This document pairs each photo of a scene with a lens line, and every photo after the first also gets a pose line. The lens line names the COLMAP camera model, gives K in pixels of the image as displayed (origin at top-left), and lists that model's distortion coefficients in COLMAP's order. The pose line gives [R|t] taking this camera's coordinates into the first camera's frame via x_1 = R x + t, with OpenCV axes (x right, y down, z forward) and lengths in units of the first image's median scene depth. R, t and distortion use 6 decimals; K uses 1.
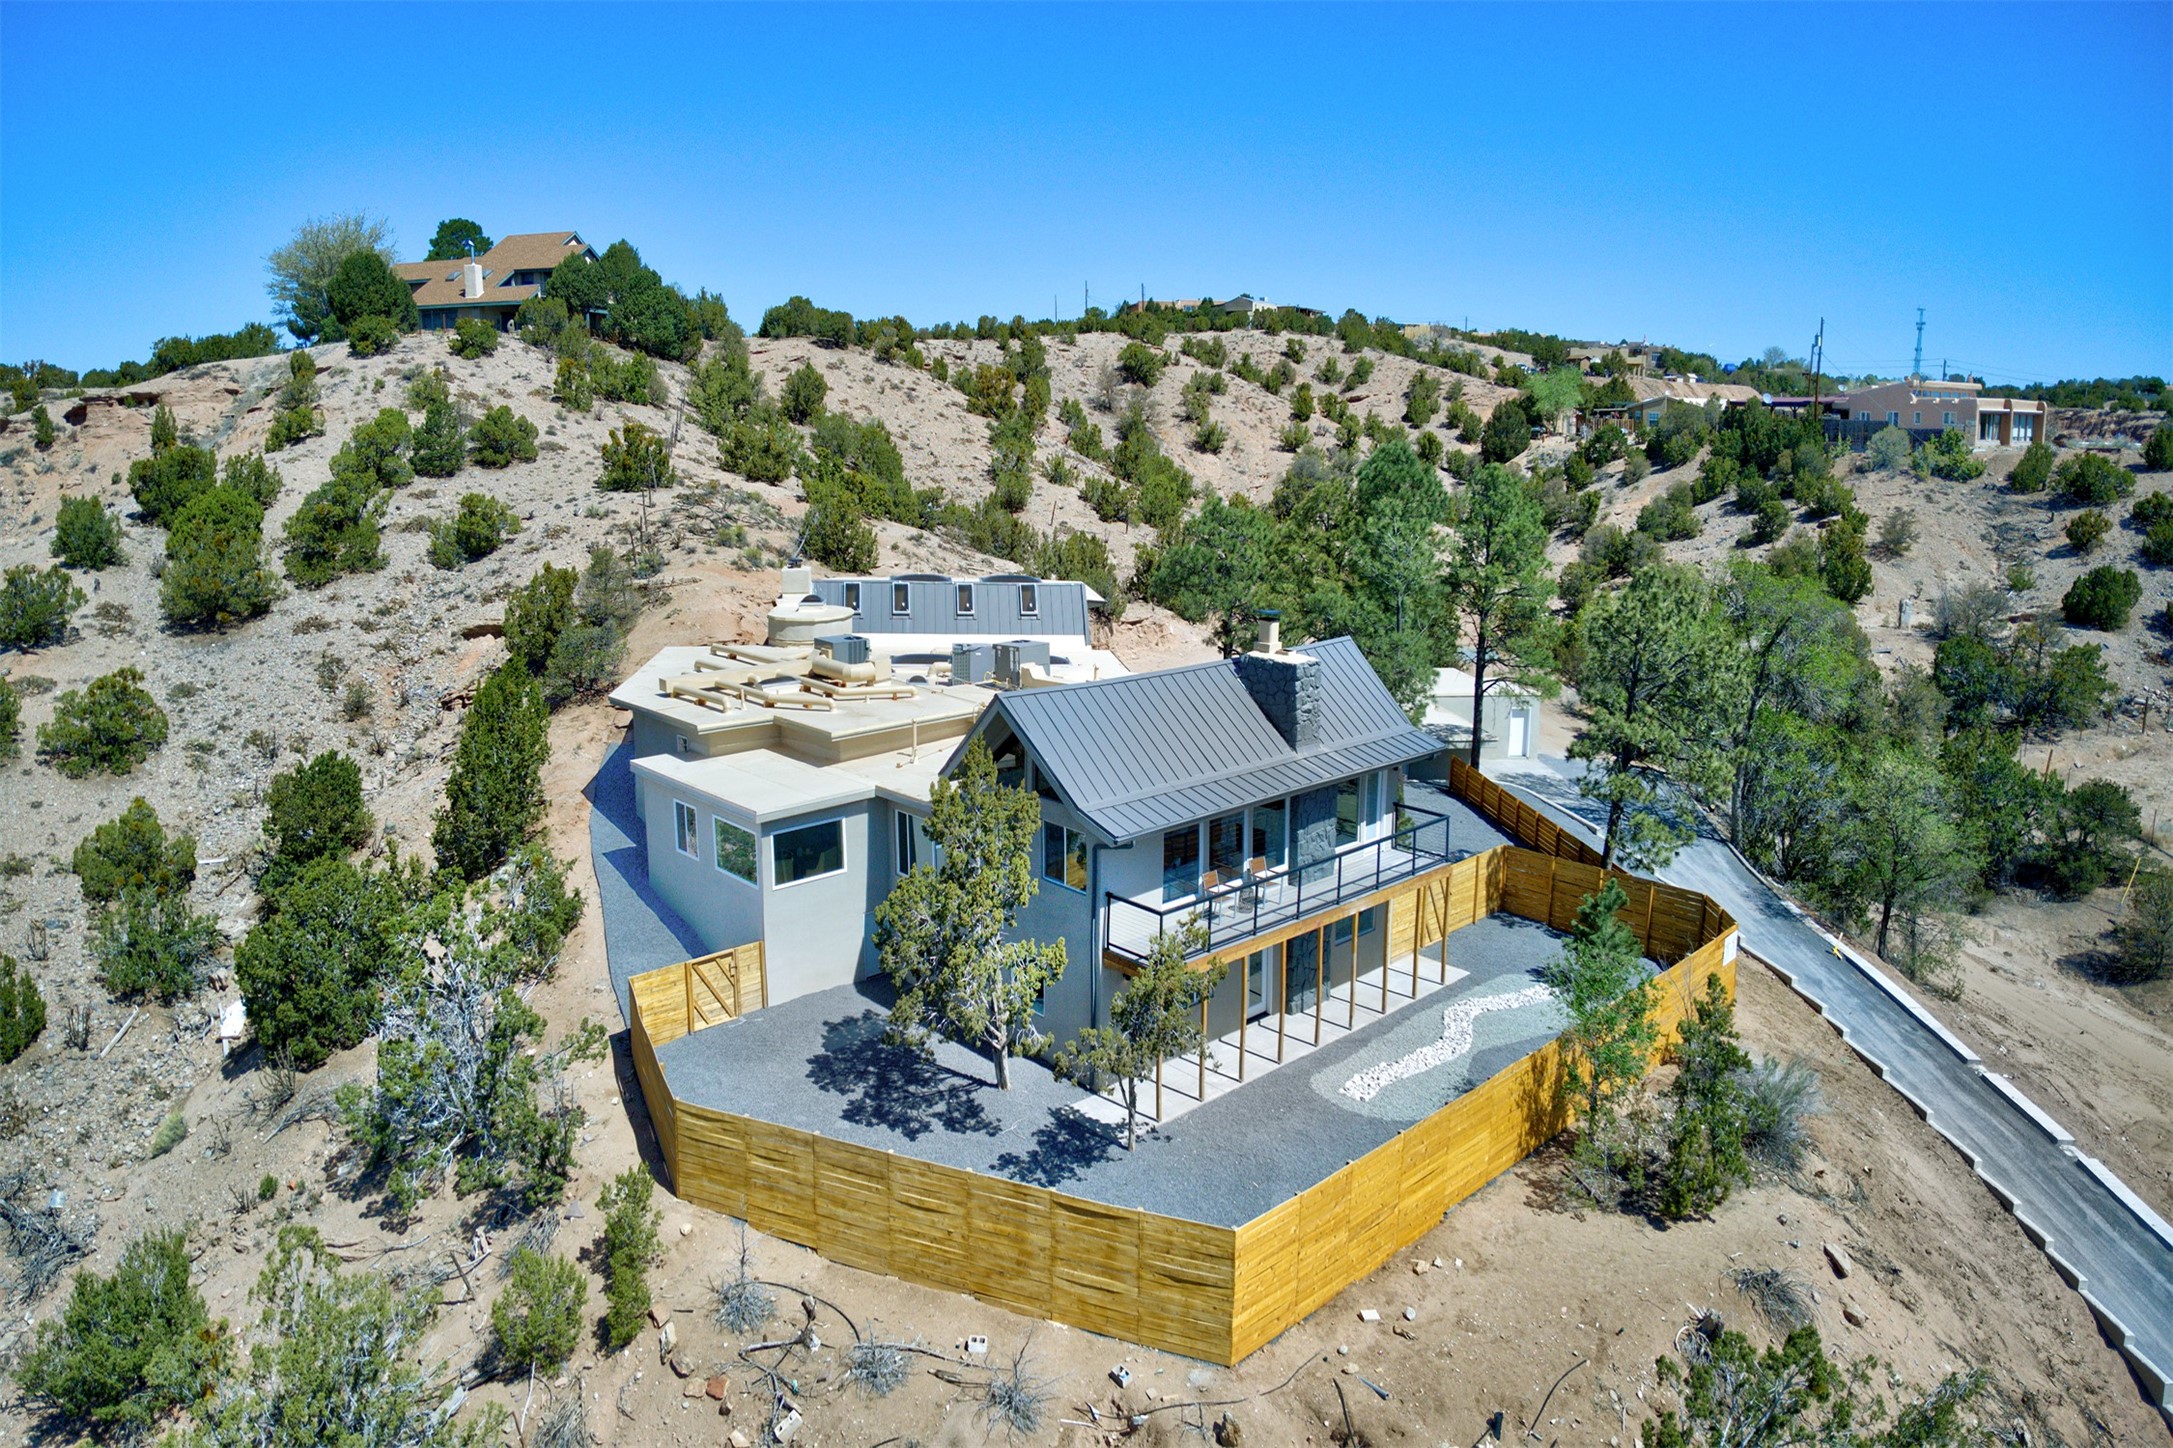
lens RADIAL K [[1383.7, 0, 1058.9], [0, 1383.7, 678.8], [0, 0, 1]] dist [-0.099258, 0.018397]
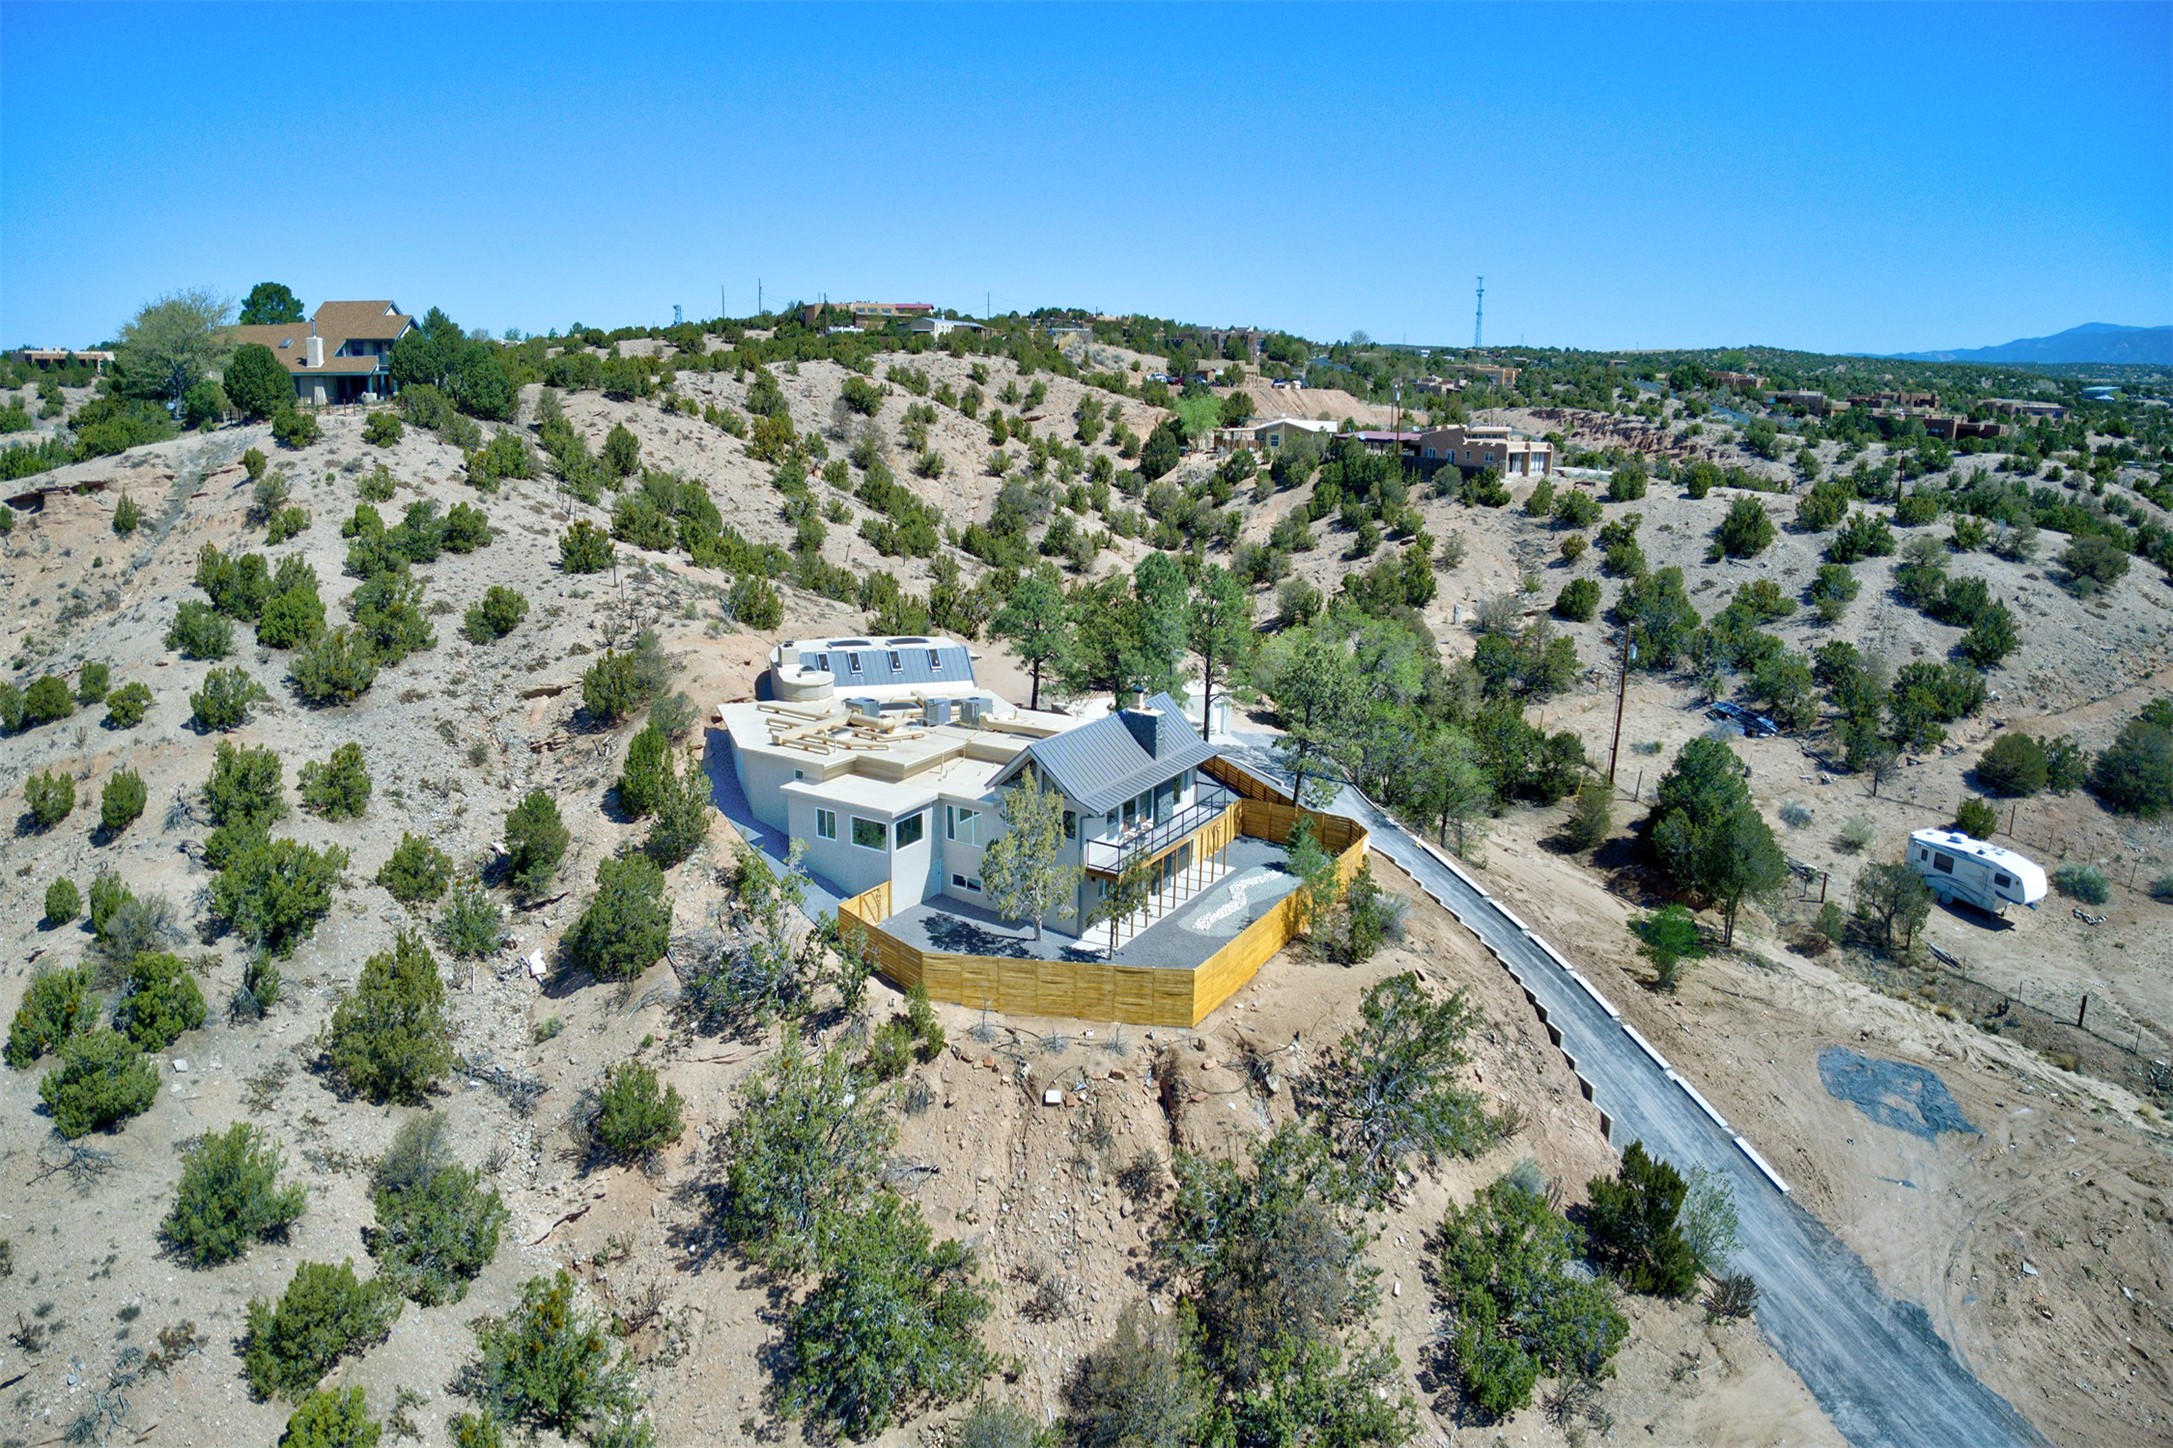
lens RADIAL K [[1383.7, 0, 1058.9], [0, 1383.7, 678.8], [0, 0, 1]] dist [-0.099258, 0.018397]
pose [[0.962819, -0.046061, 0.266192, -0.179665], [0.036244, 0.998474, 0.041676, -0.055861], [-0.267705, -0.030478, 0.963019, -0.318124]]
